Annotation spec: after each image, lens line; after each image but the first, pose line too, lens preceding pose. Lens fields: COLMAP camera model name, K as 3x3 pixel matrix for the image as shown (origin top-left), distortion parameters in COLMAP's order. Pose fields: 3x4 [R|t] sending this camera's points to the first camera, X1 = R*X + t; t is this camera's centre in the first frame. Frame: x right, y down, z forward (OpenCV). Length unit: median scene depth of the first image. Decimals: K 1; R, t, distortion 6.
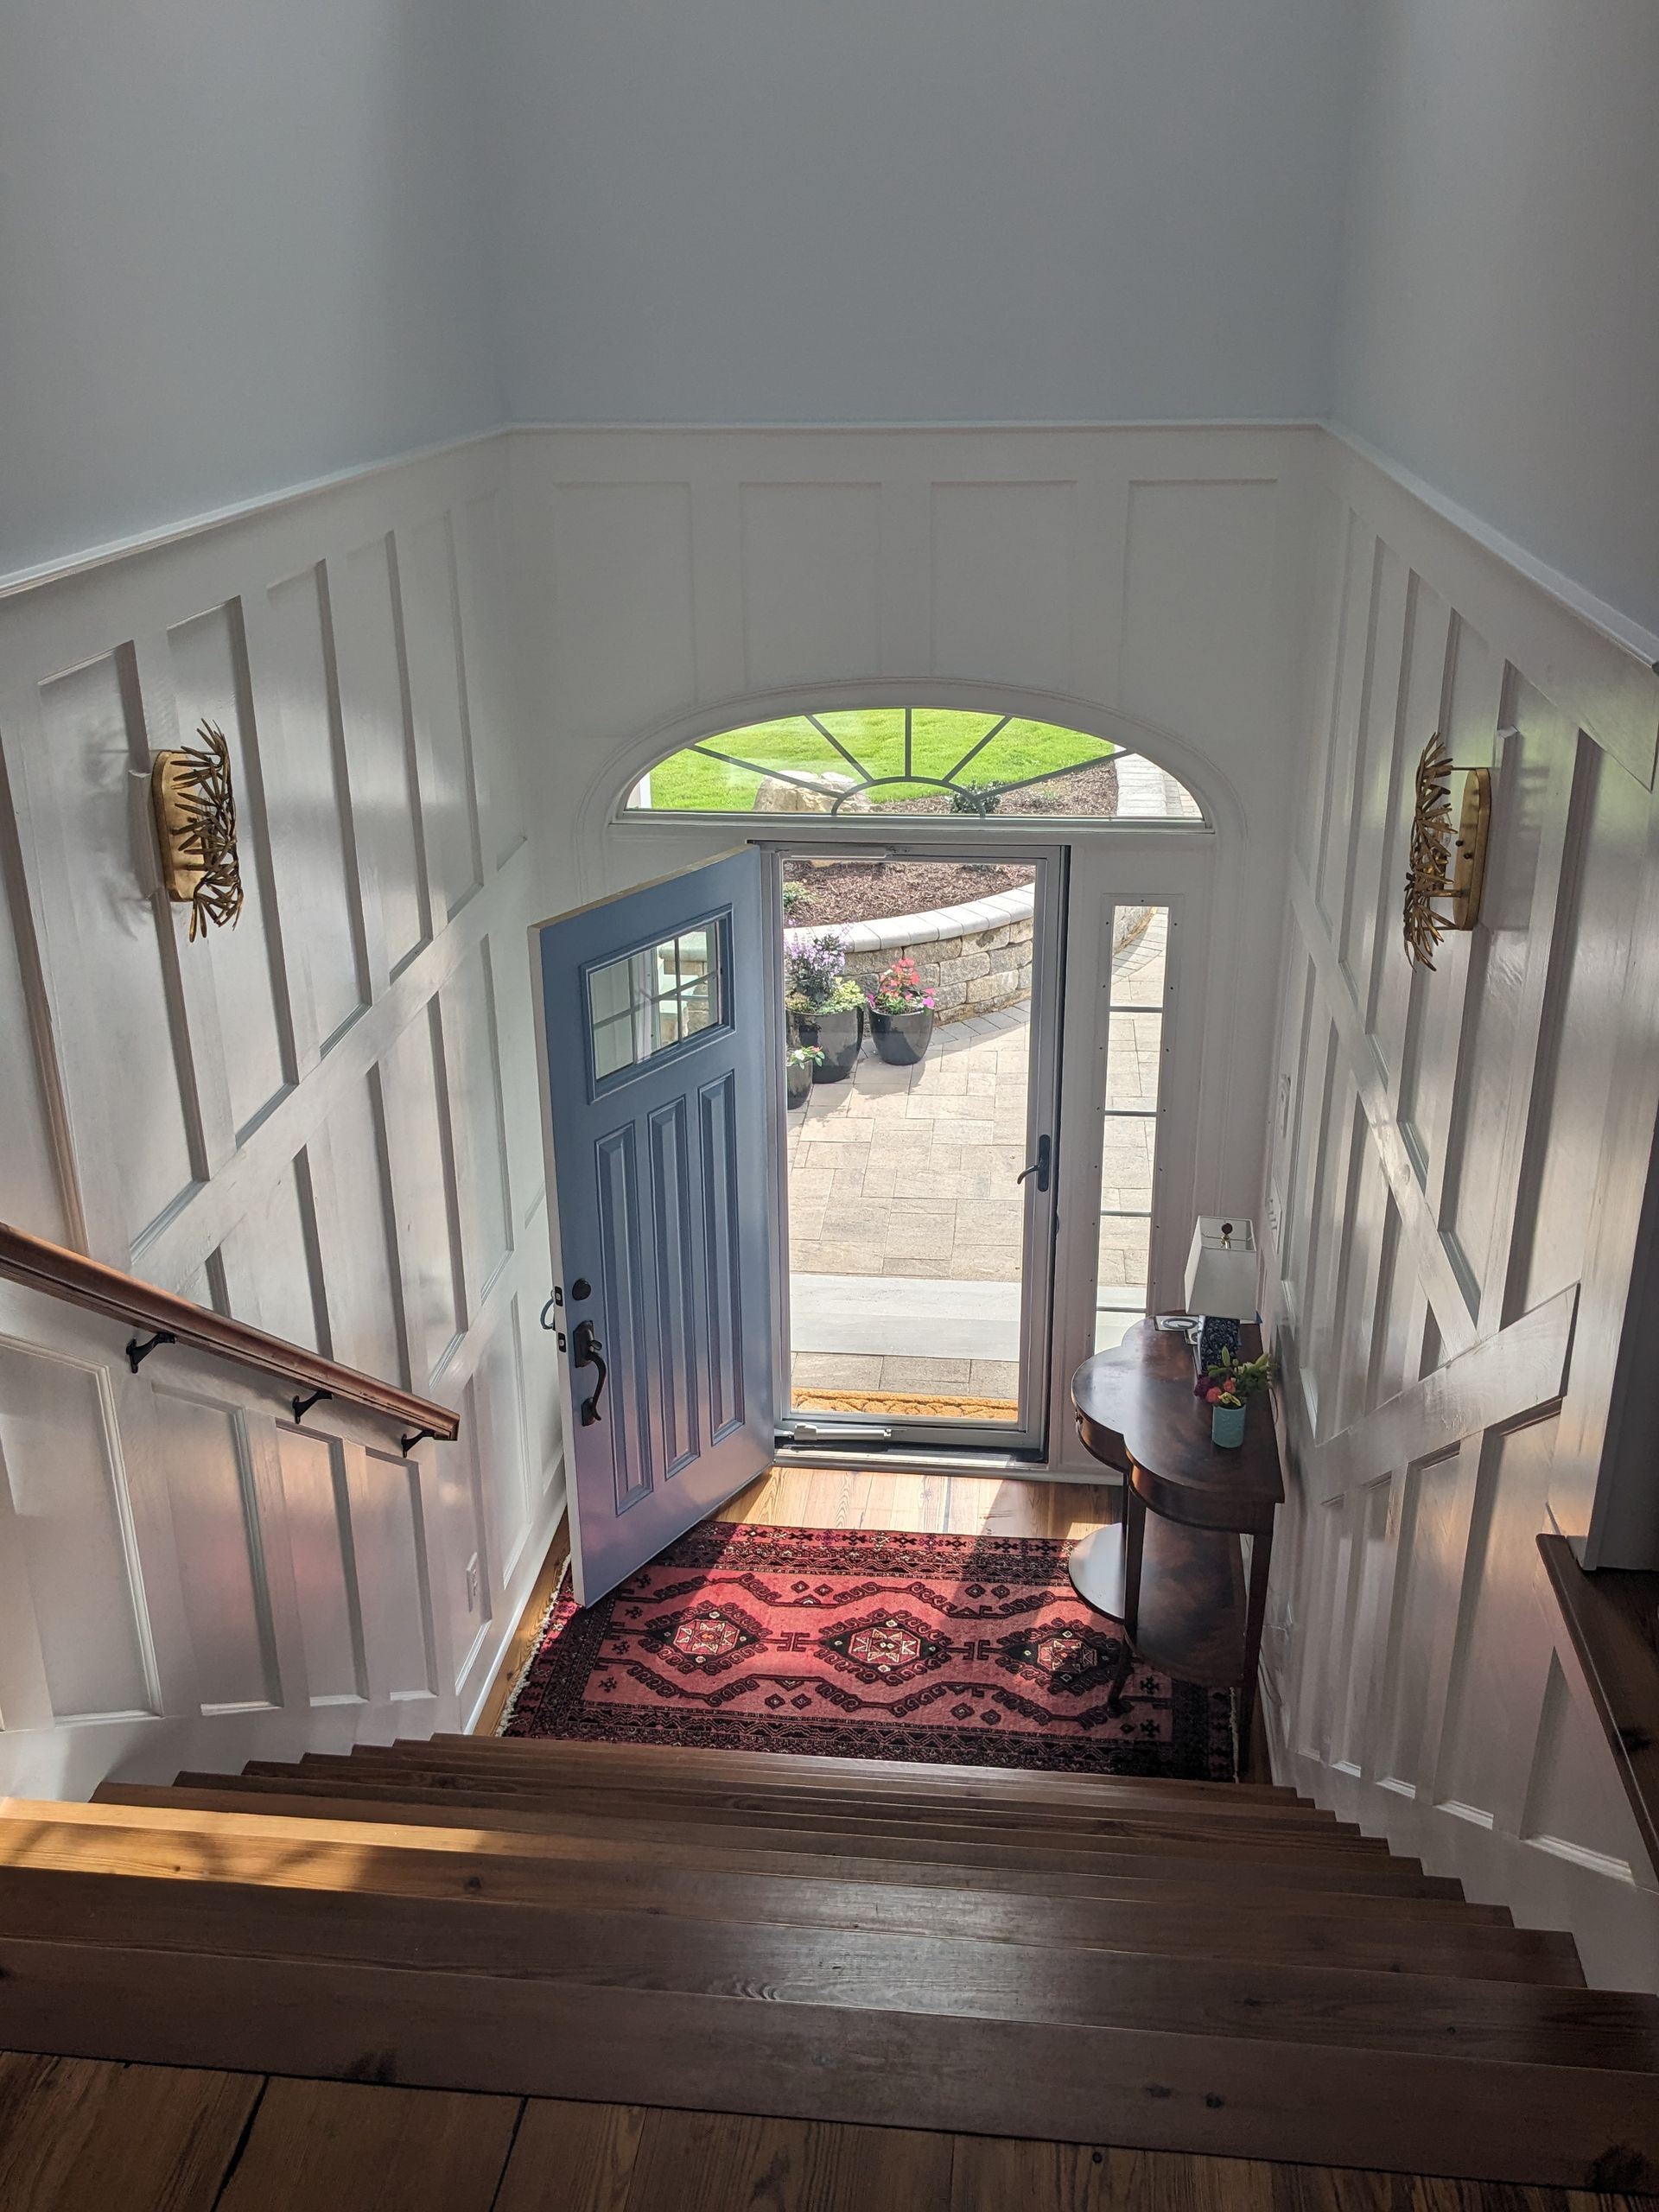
lens RADIAL K [[1999.4, 0, 889.0], [0, 1999.4, 1105.6], [0, 0, 1]] dist [0.074430, -0.099725]
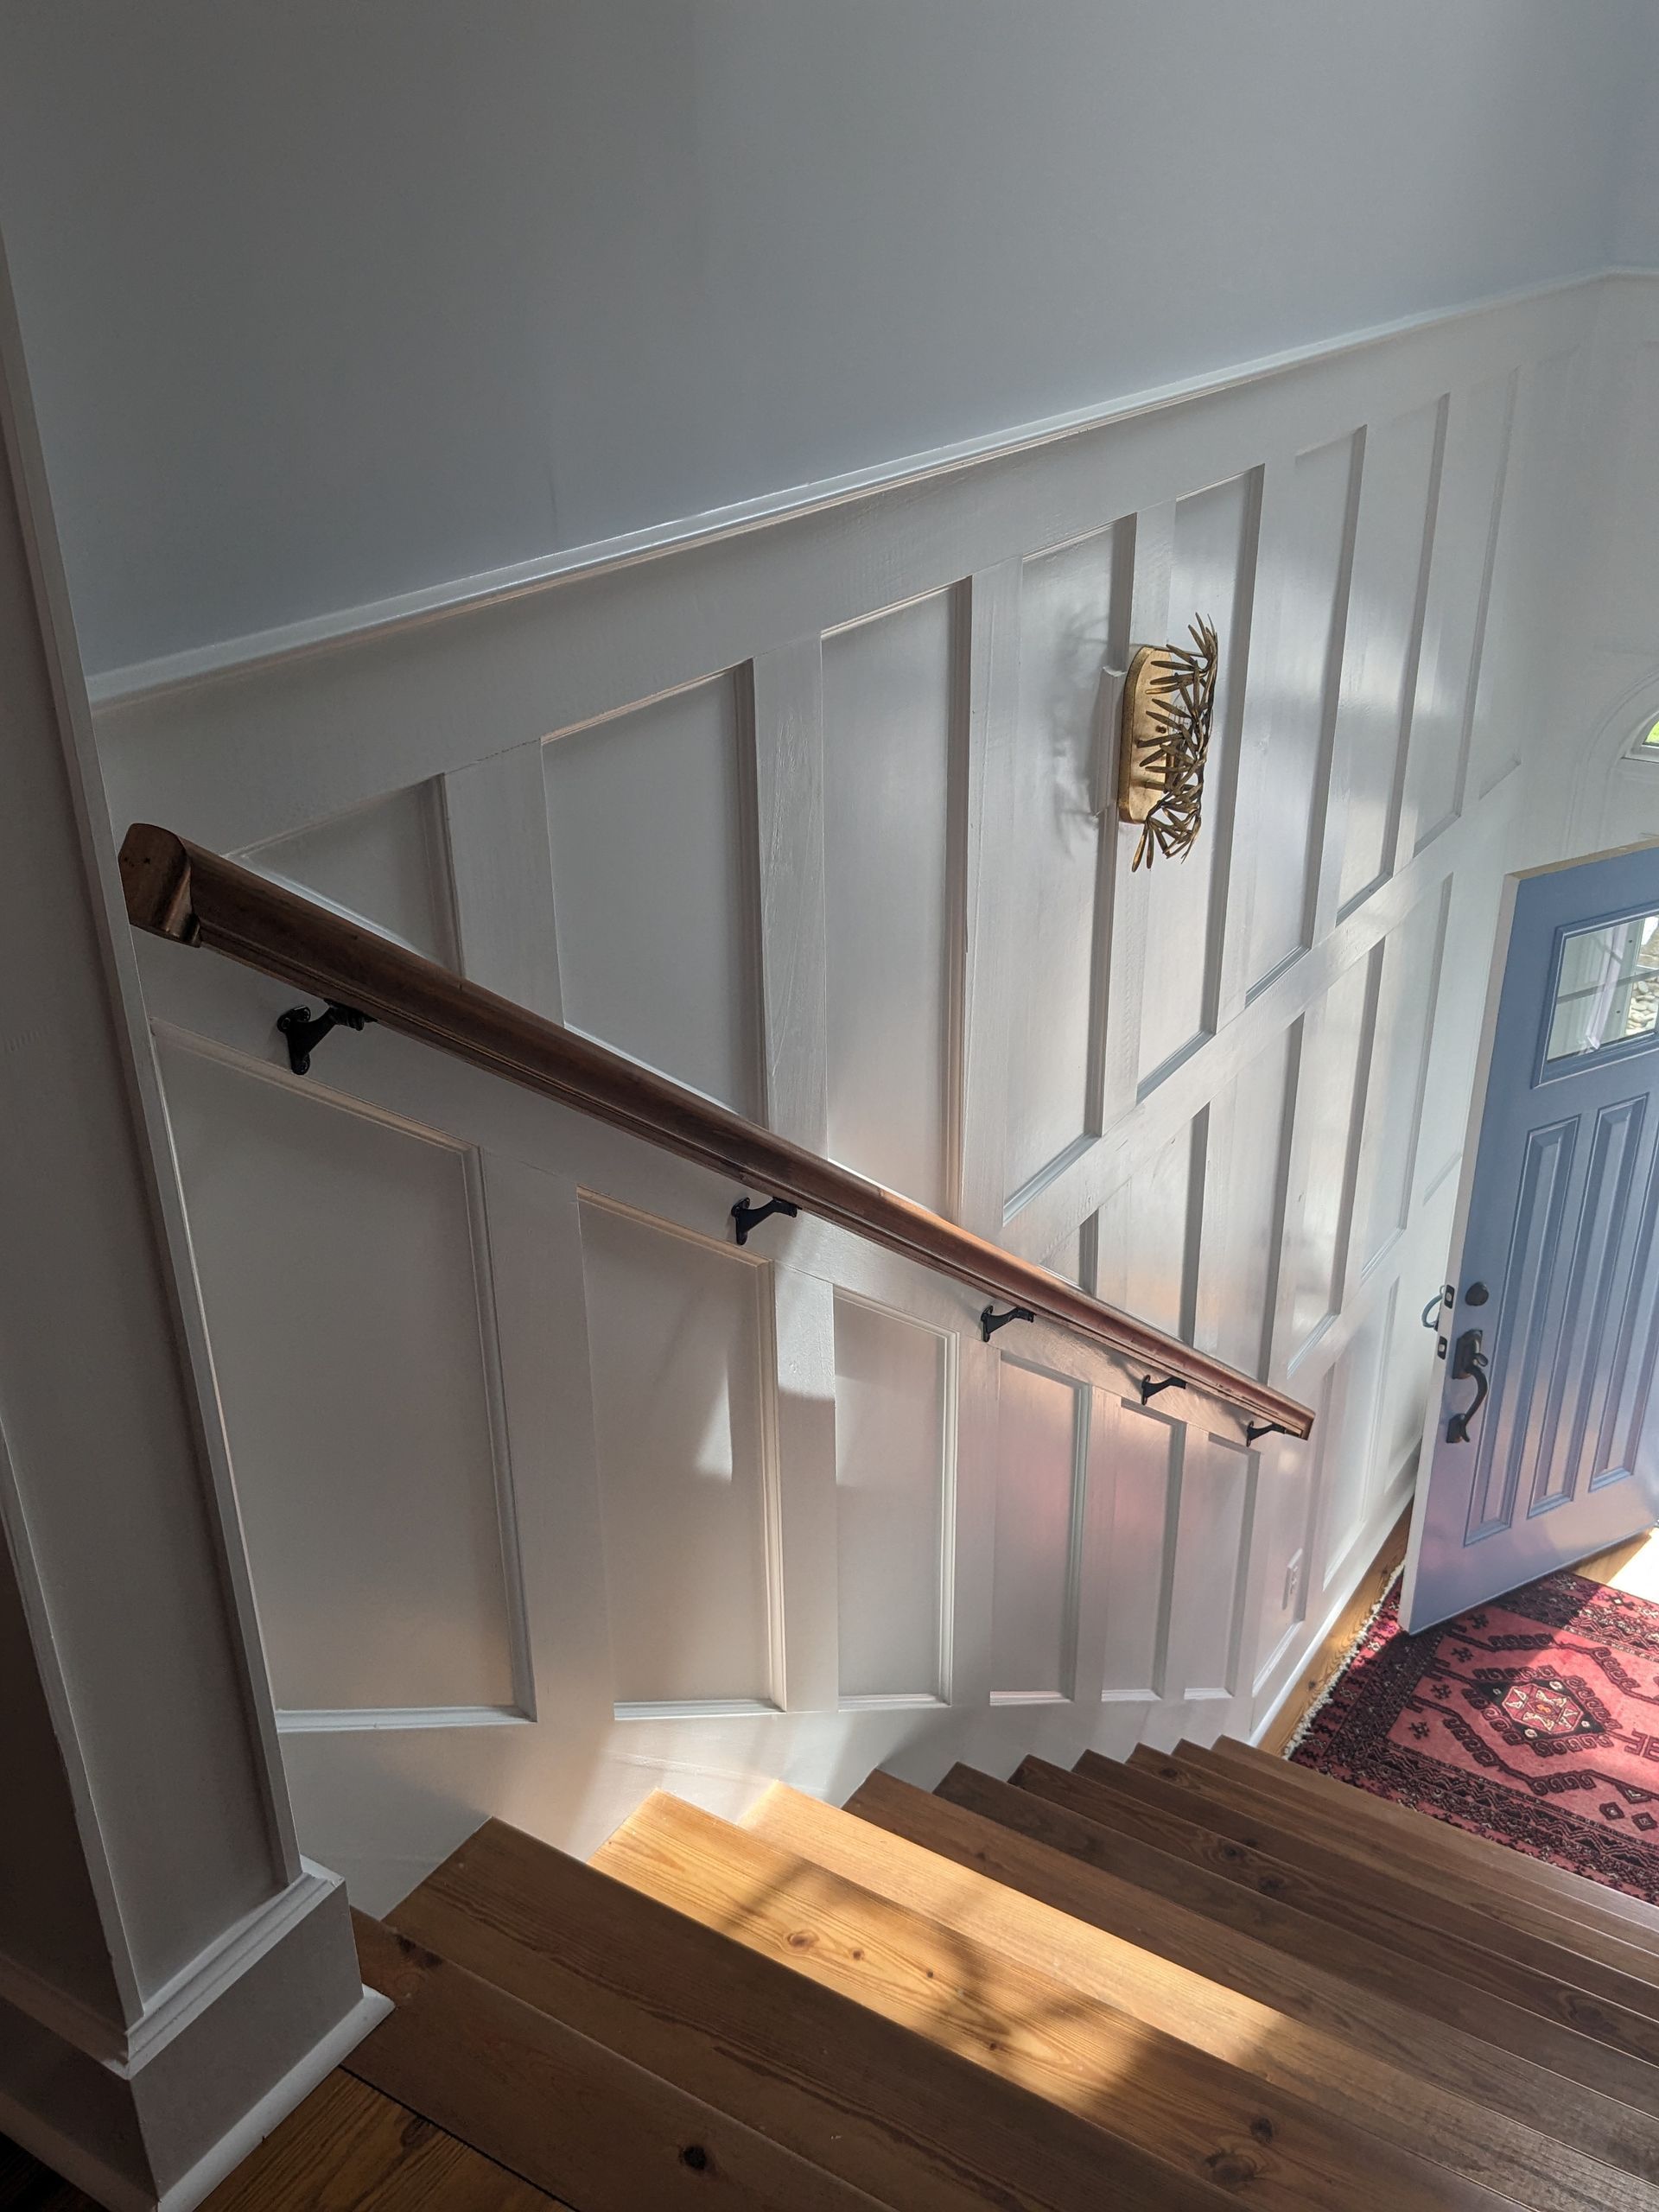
lens RADIAL K [[1999.4, 0, 889.0], [0, 1999.4, 1105.6], [0, 0, 1]] dist [0.074430, -0.099725]
pose [[0.892241, 0.196986, -0.406329, -0.045718], [-0.171820, 0.980249, 0.097927, -0.030966], [0.417594, -0.017559, 0.908464, 0.113069]]
